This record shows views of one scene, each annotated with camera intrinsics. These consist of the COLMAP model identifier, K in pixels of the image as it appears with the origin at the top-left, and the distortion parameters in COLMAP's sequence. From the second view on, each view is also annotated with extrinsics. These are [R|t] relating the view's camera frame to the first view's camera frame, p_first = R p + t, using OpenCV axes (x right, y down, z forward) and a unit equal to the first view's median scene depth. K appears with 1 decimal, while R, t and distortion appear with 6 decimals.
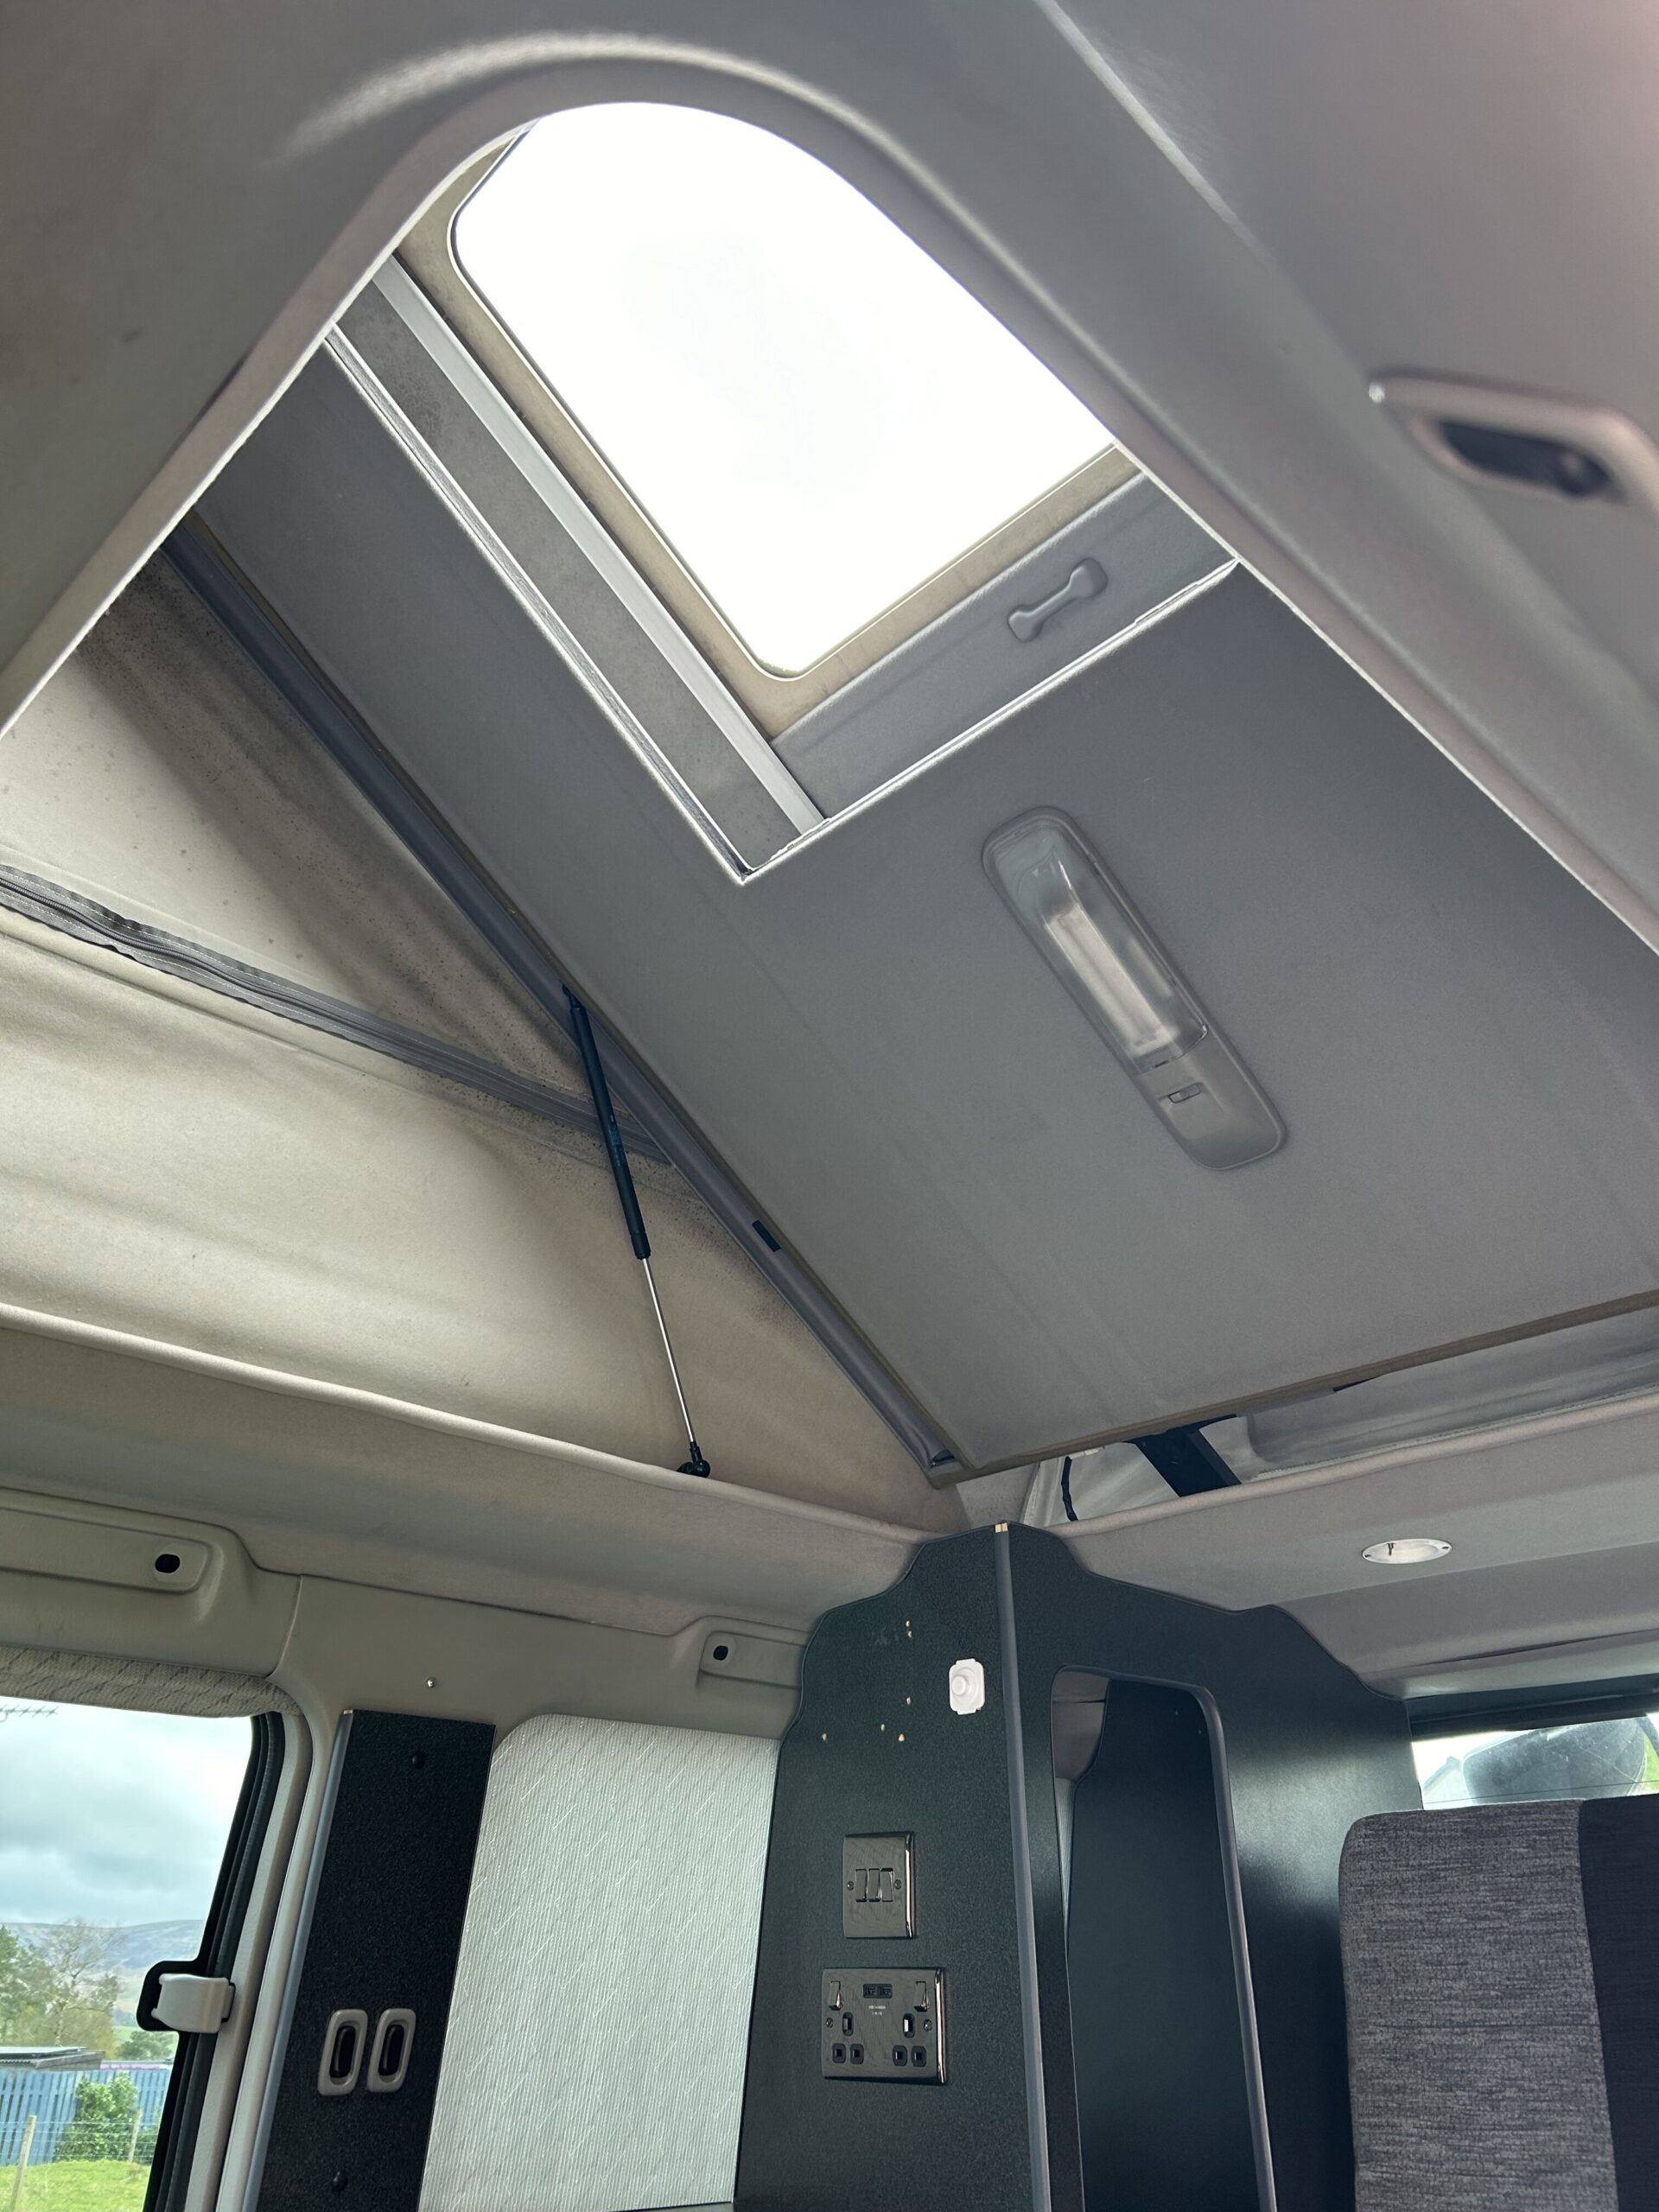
lens RADIAL K [[1677.4, 0, 829.5], [0, 1677.4, 1106.0], [0, 0, 1]] dist [0.042000, -0.032742]
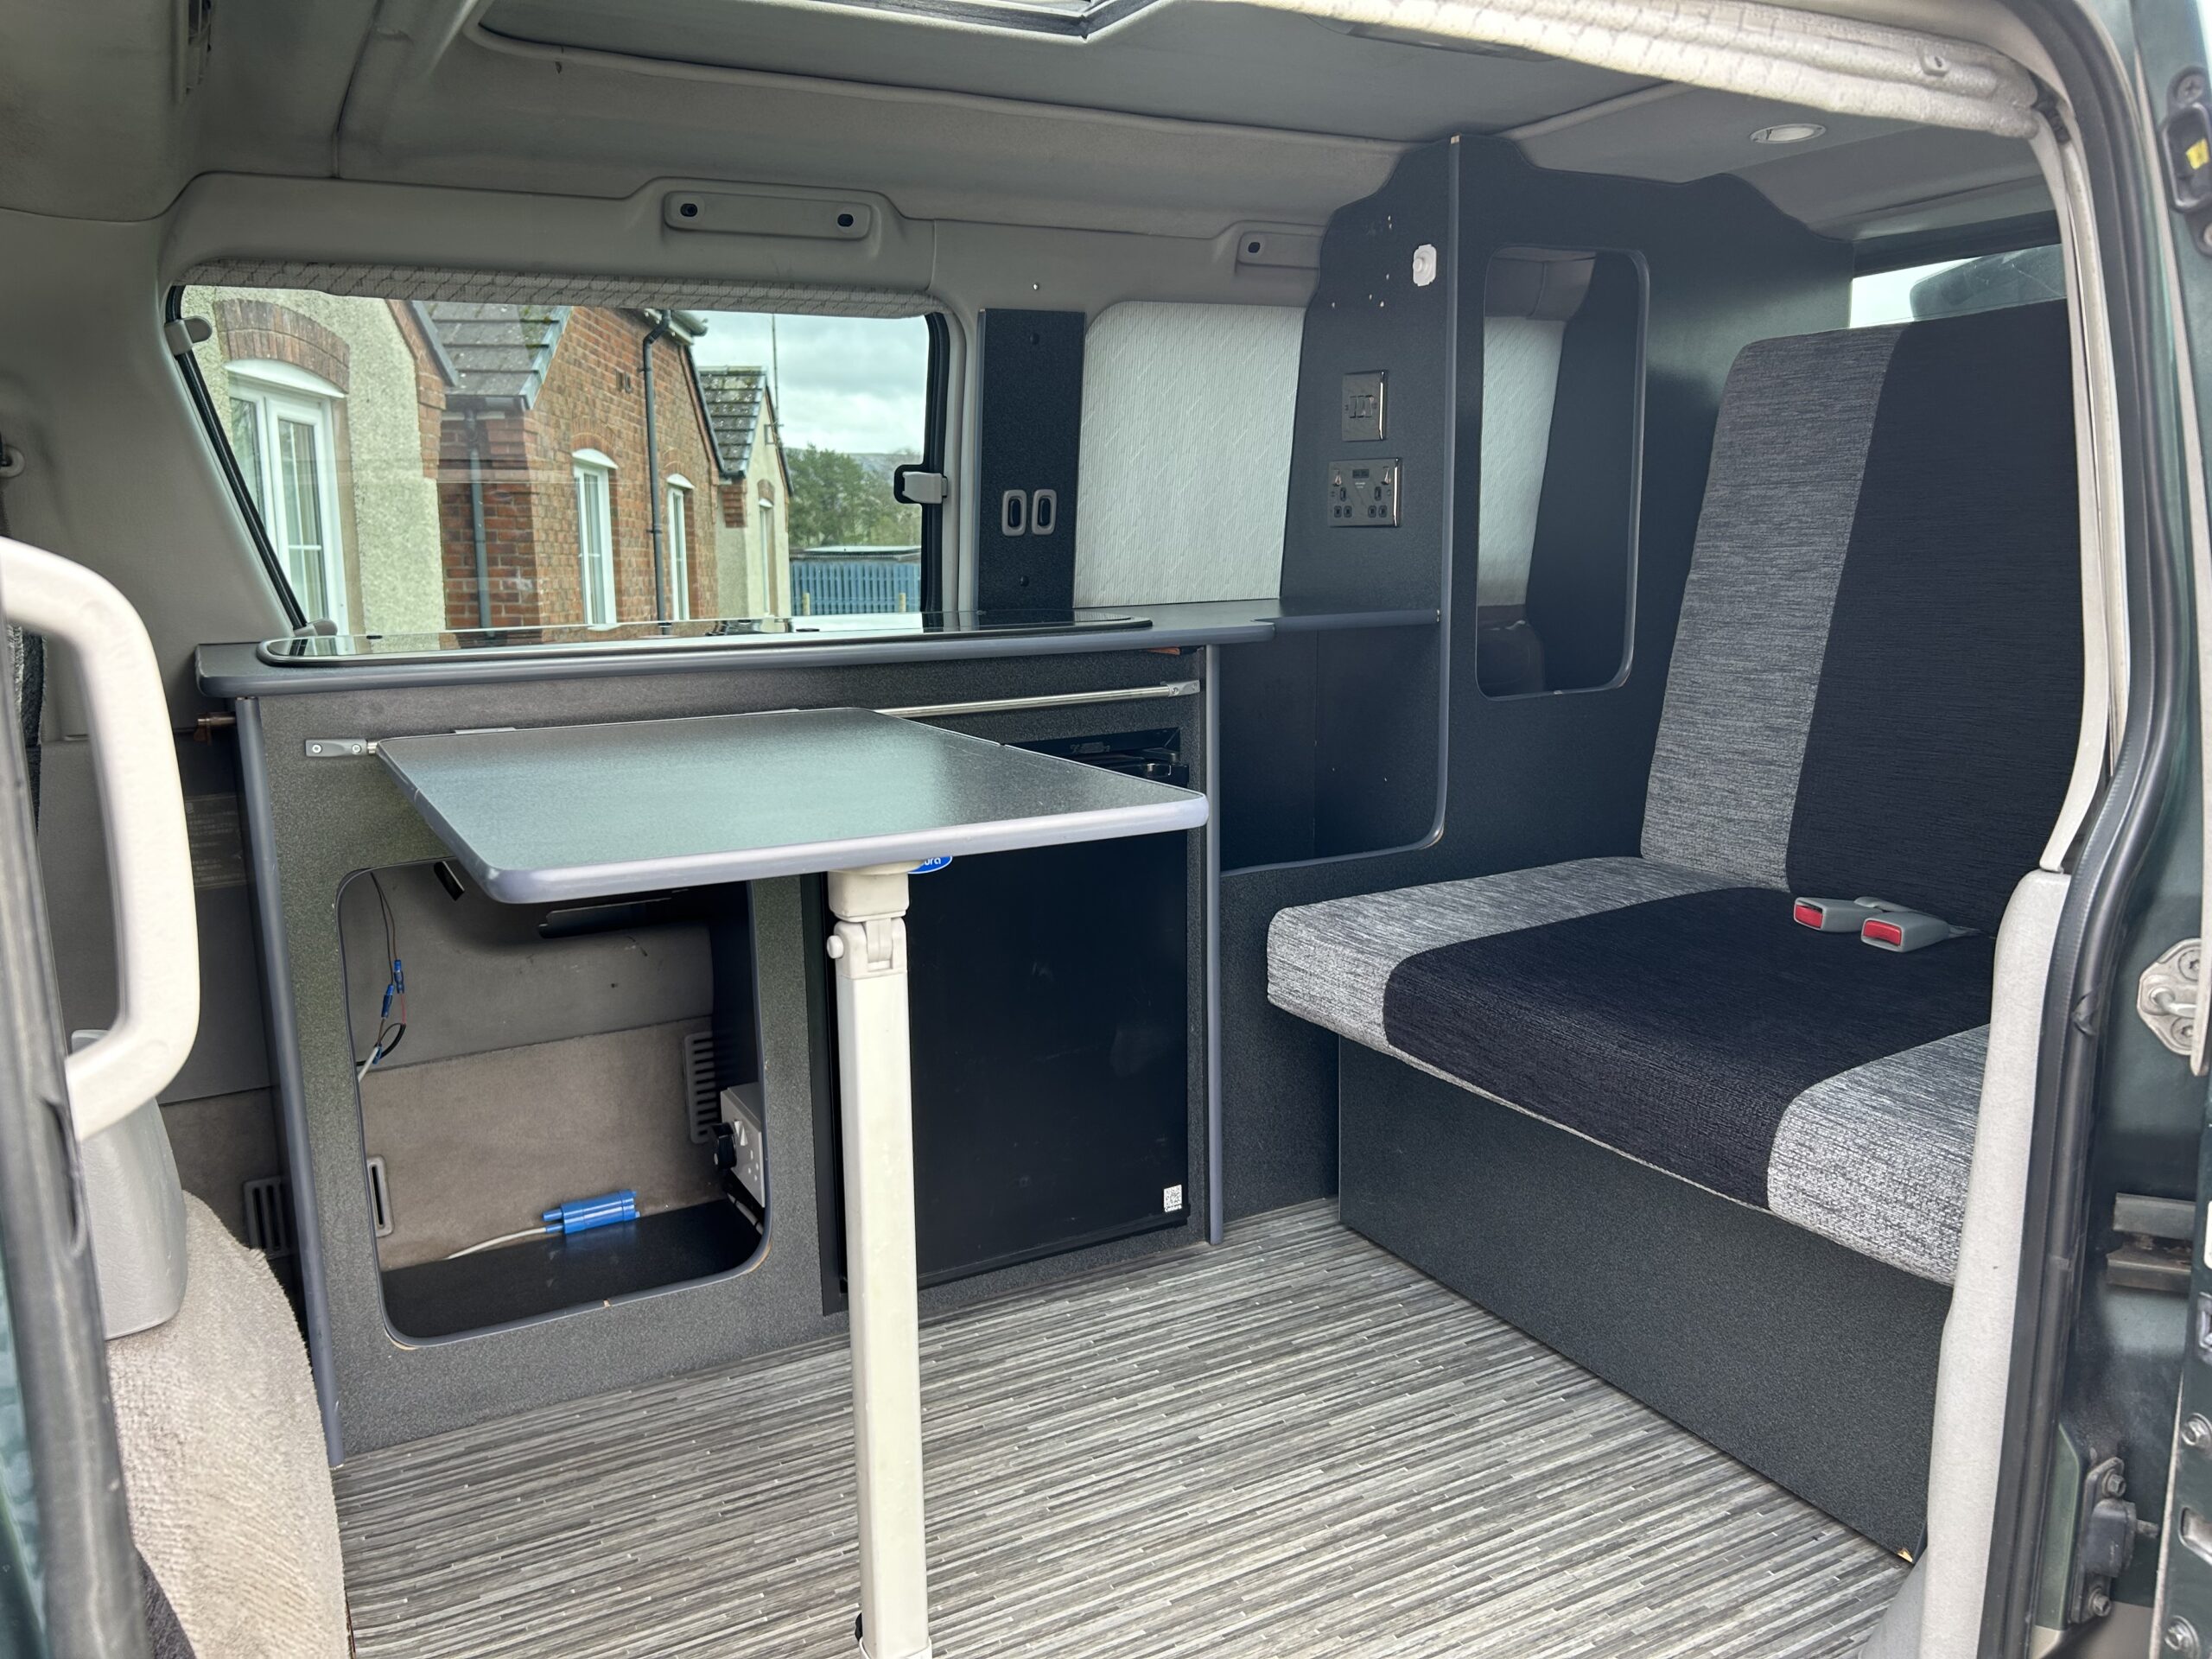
lens RADIAL K [[1677.4, 0, 1044.3], [0, 1677.4, 821.4], [0, 0, 1]] dist [0.042000, -0.032742]
pose [[0.955848, 0.038804, -0.291287, 0.201902], [0.151308, 0.784755, 0.601054, -0.159151], [0.251912, -0.618591, 0.744235, -0.341544]]
